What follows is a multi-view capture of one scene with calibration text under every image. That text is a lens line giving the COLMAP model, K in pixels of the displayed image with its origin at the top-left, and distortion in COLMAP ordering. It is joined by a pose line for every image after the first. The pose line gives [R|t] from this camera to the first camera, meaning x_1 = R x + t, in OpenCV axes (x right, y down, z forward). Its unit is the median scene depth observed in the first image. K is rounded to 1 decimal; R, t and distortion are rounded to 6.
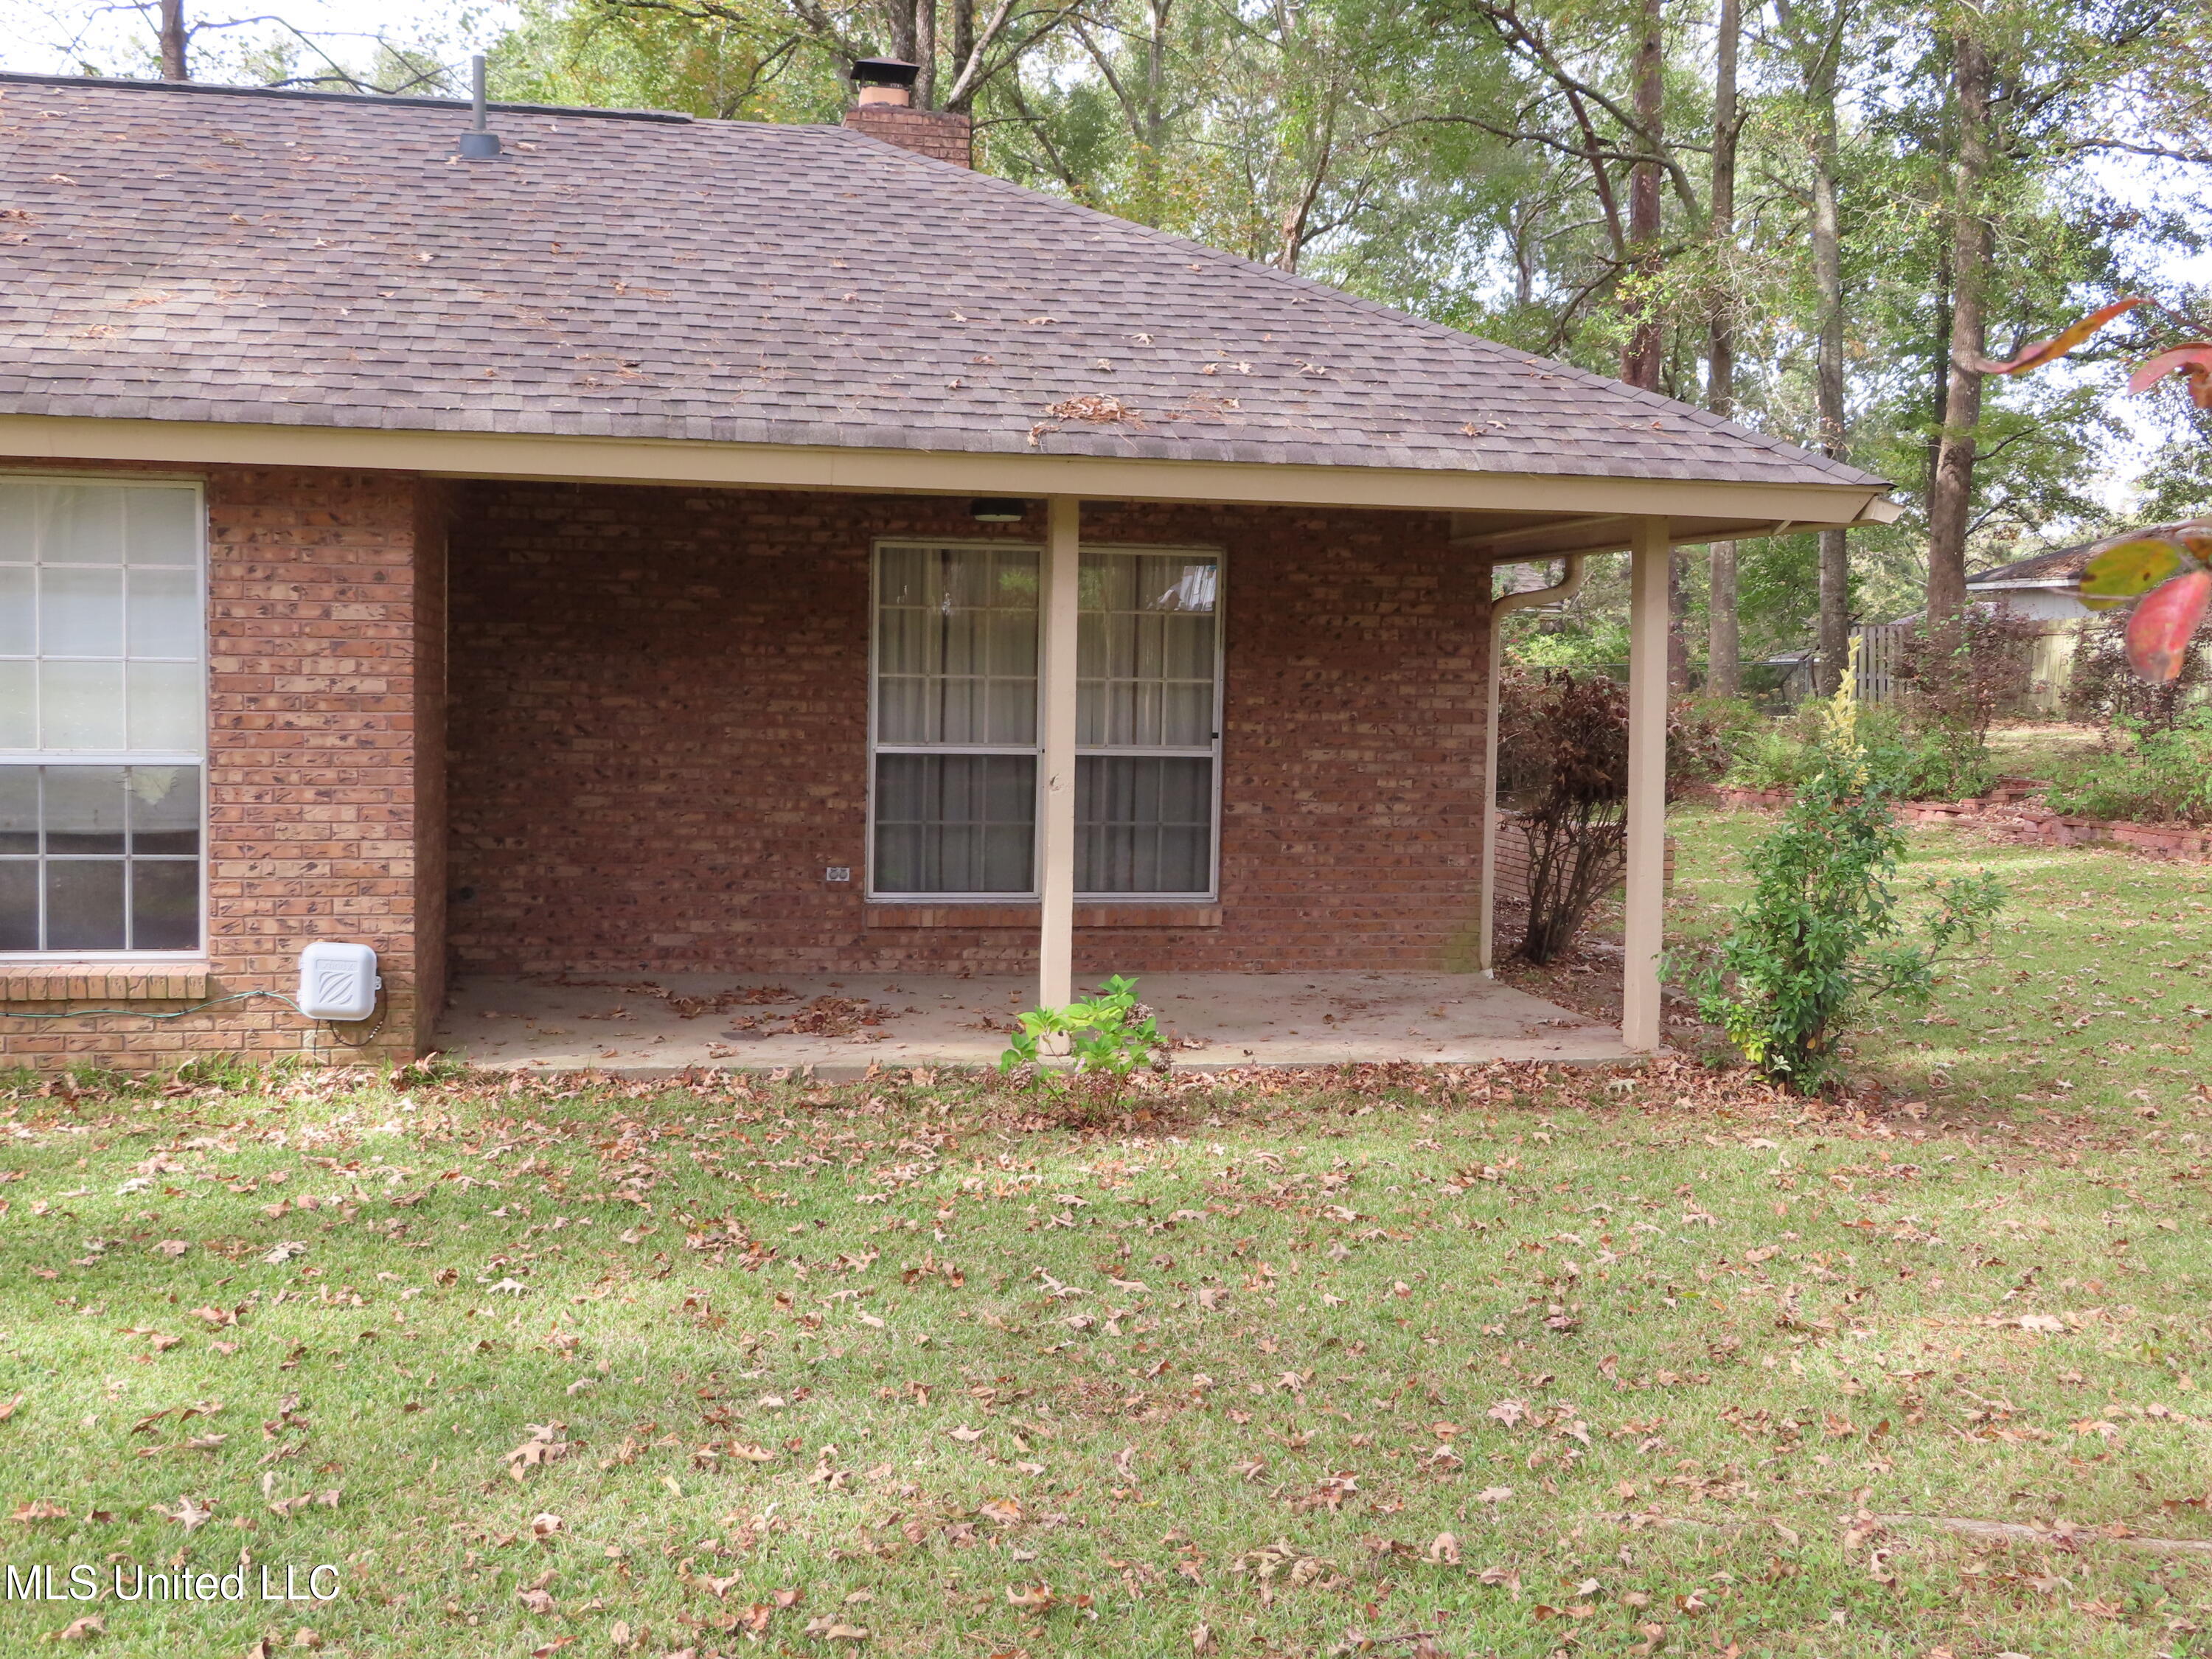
lens RADIAL K [[2359.0, 0, 1106.0], [0, 2359.0, 829.5], [0, 0, 1]] dist [0.006677, 0.002209]
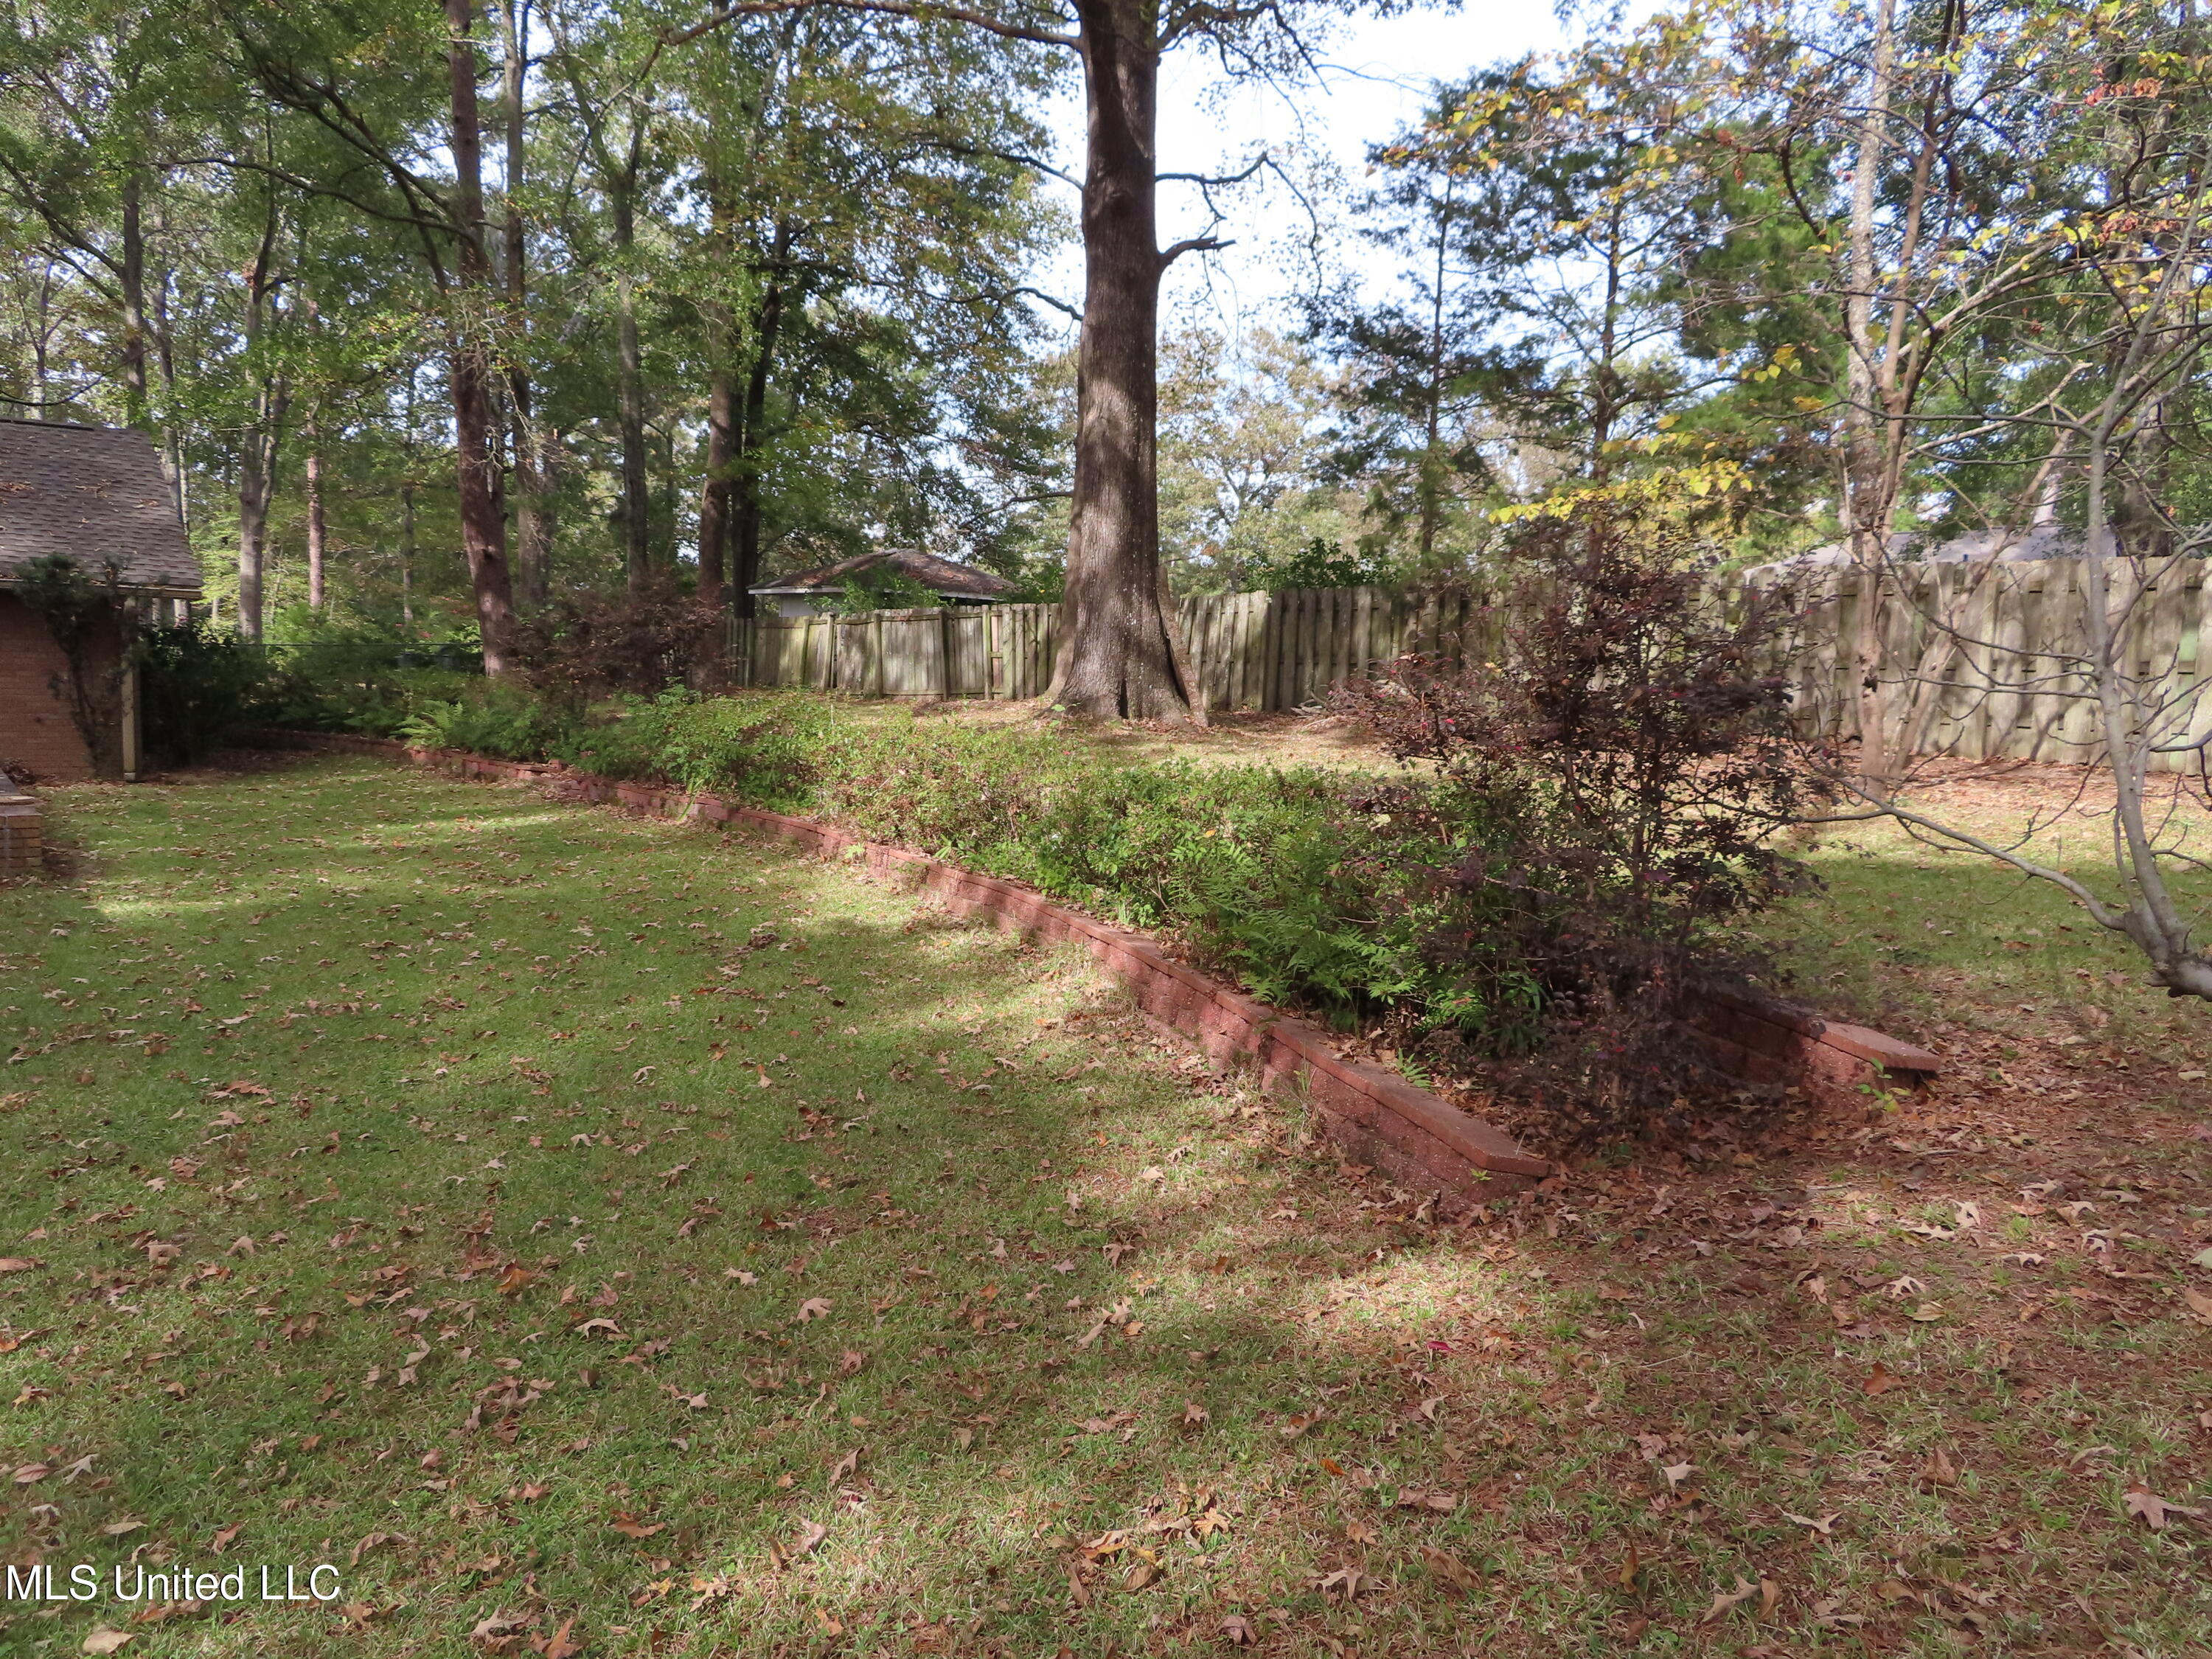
lens RADIAL K [[1567.8, 0, 1083.1], [0, 1567.8, 839.4], [0, 0, 1]] dist [-0.005326, -0.002667]
pose [[0.905555, -0.025180, 0.423482, 0.571461], [0.003282, 0.998623, 0.052361, -0.032821], [-0.424217, -0.046025, 0.904390, 0.377999]]
